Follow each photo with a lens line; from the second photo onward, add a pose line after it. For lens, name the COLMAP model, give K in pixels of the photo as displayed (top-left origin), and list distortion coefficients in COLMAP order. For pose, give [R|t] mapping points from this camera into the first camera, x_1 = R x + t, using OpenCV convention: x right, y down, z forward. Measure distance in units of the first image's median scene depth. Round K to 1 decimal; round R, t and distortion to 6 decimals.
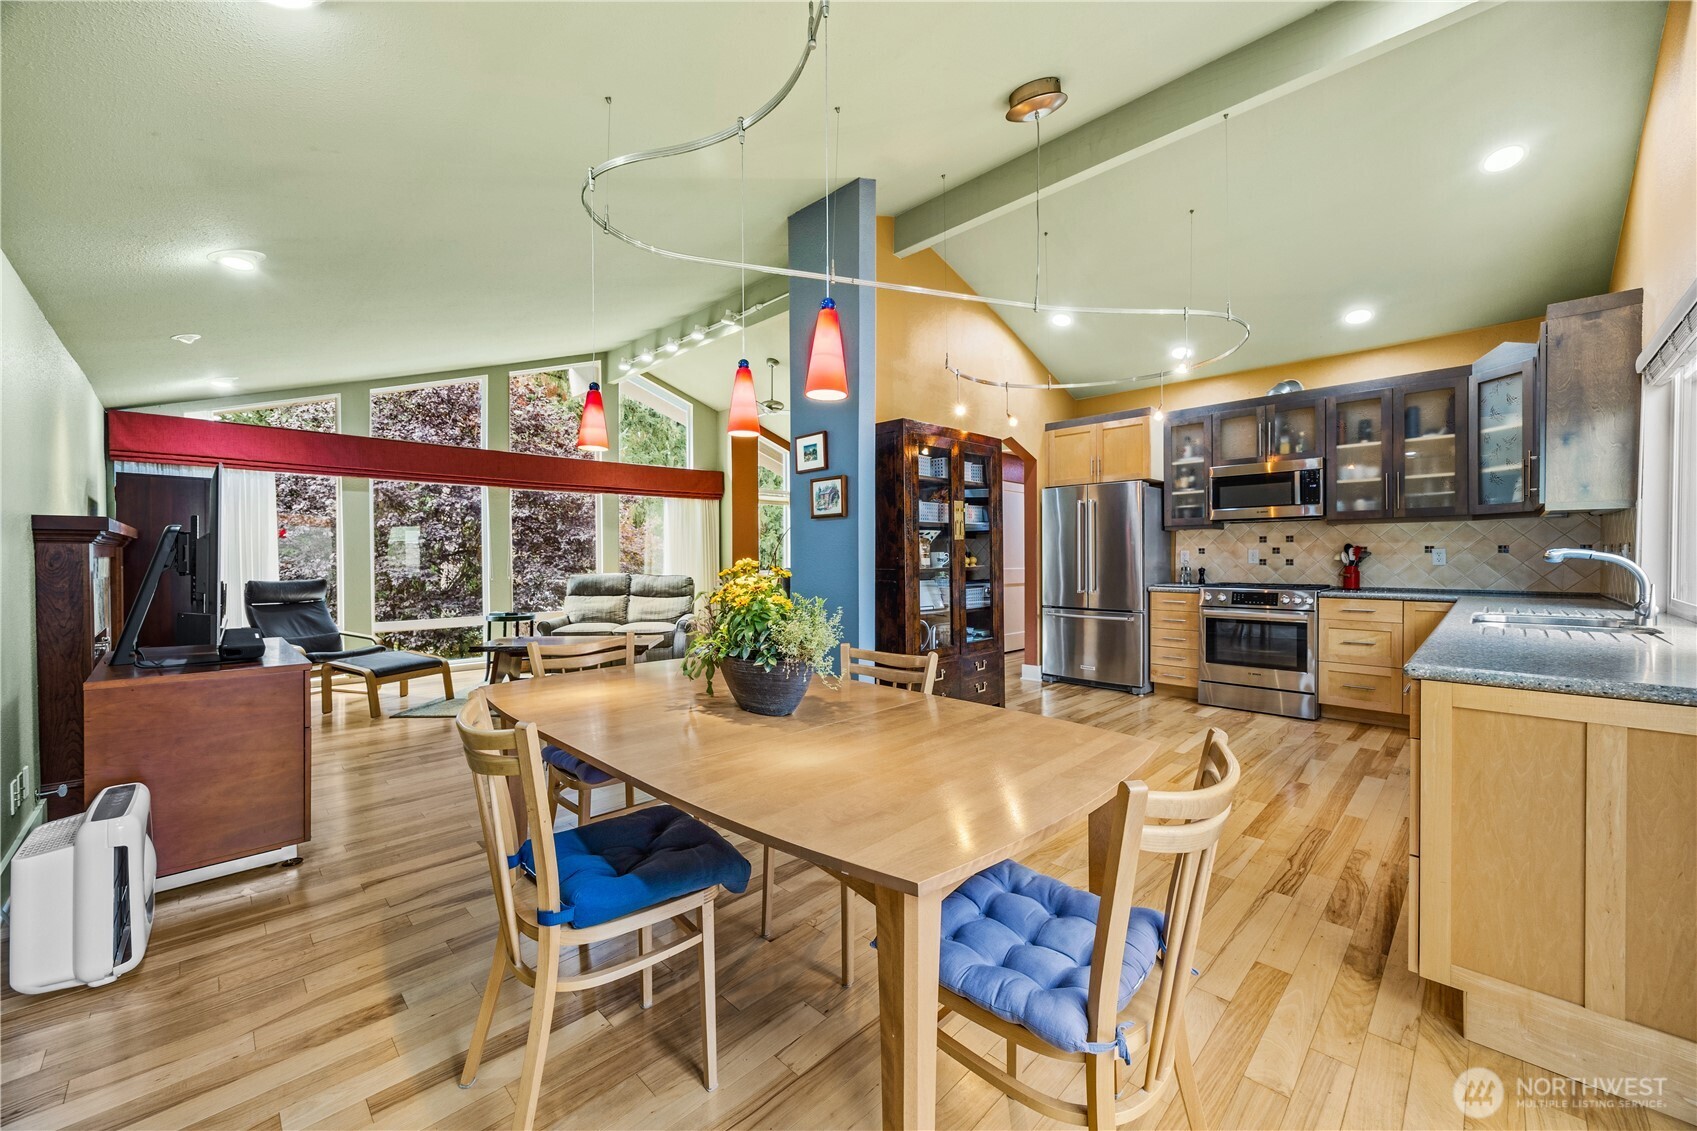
lens RADIAL K [[649.7, 0, 848.0], [0, 649.7, 560.7], [0, 0, 1]] dist [-0.004231, -0.000449]
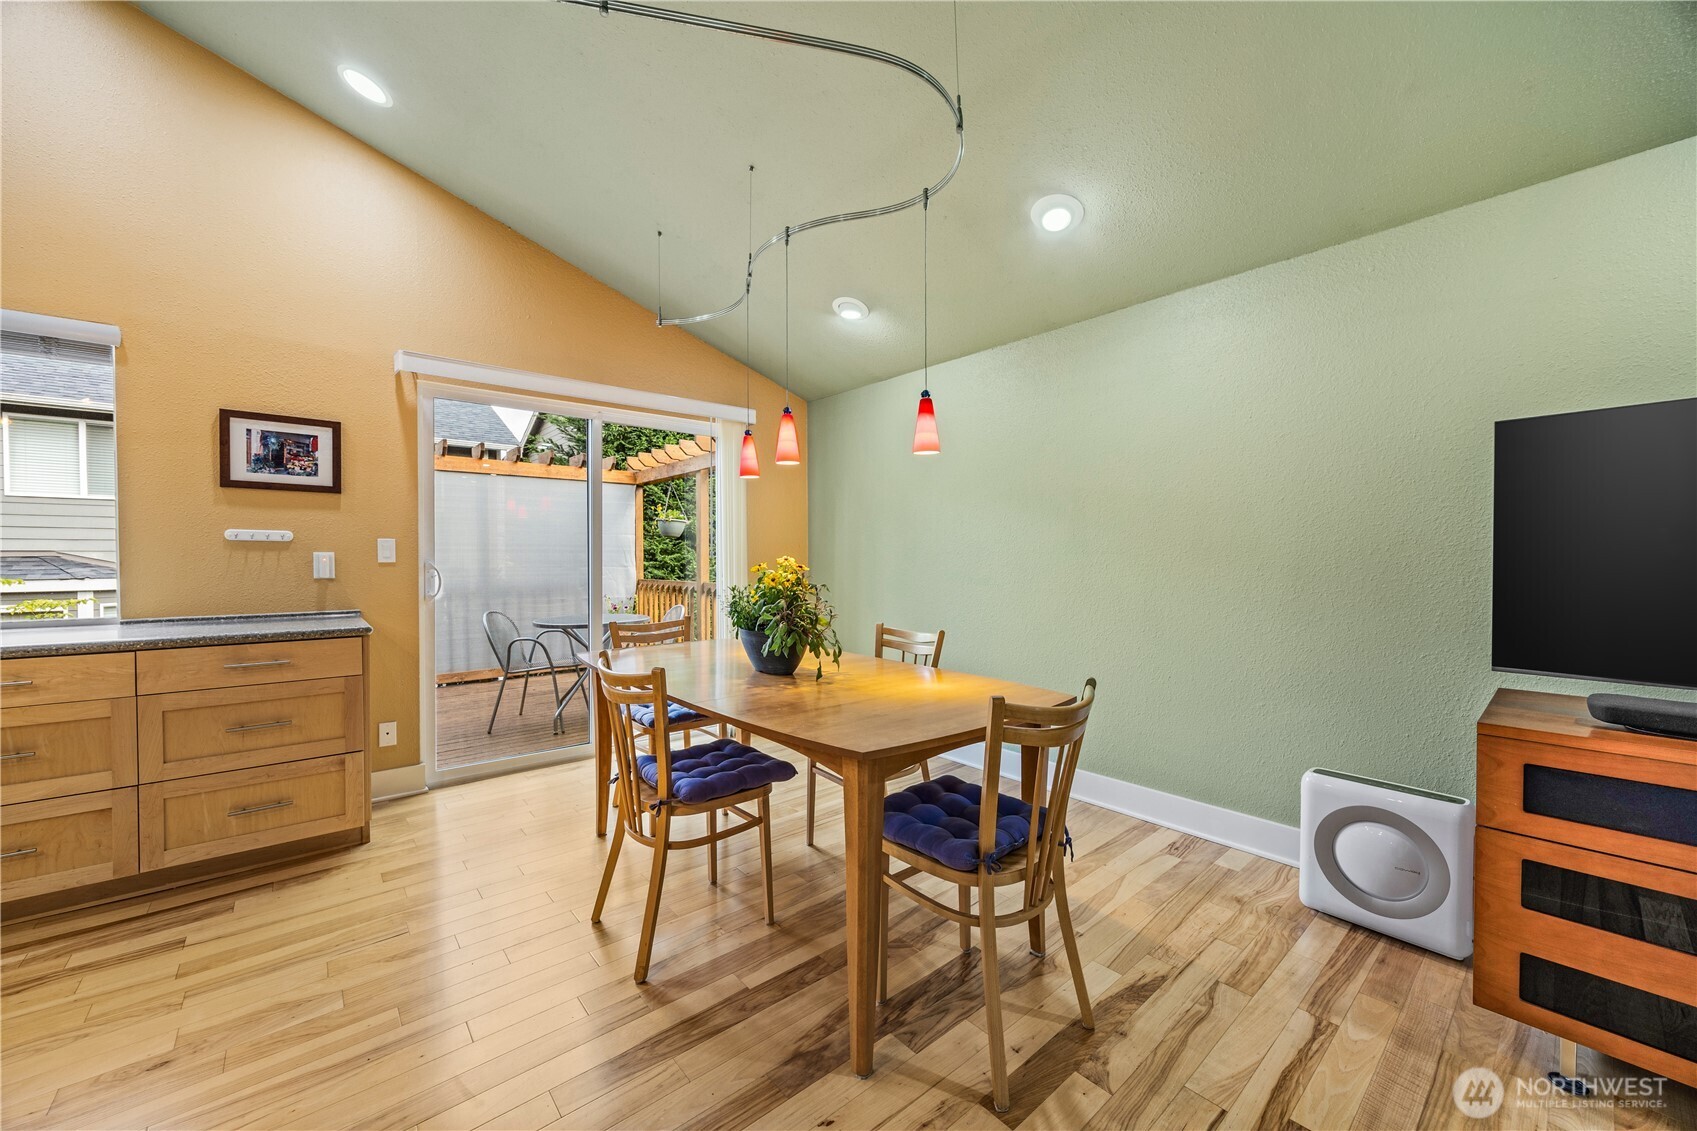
lens RADIAL K [[649.7, 0, 848.3], [0, 649.7, 565.6], [0, 0, 1]] dist [-0.004231, -0.000449]
pose [[-0.996616, 0.005516, 0.082017, -0.127520], [0.007440, 0.999704, 0.023178, -0.003865], [-0.081865, 0.023710, -0.996361, 0.749669]]
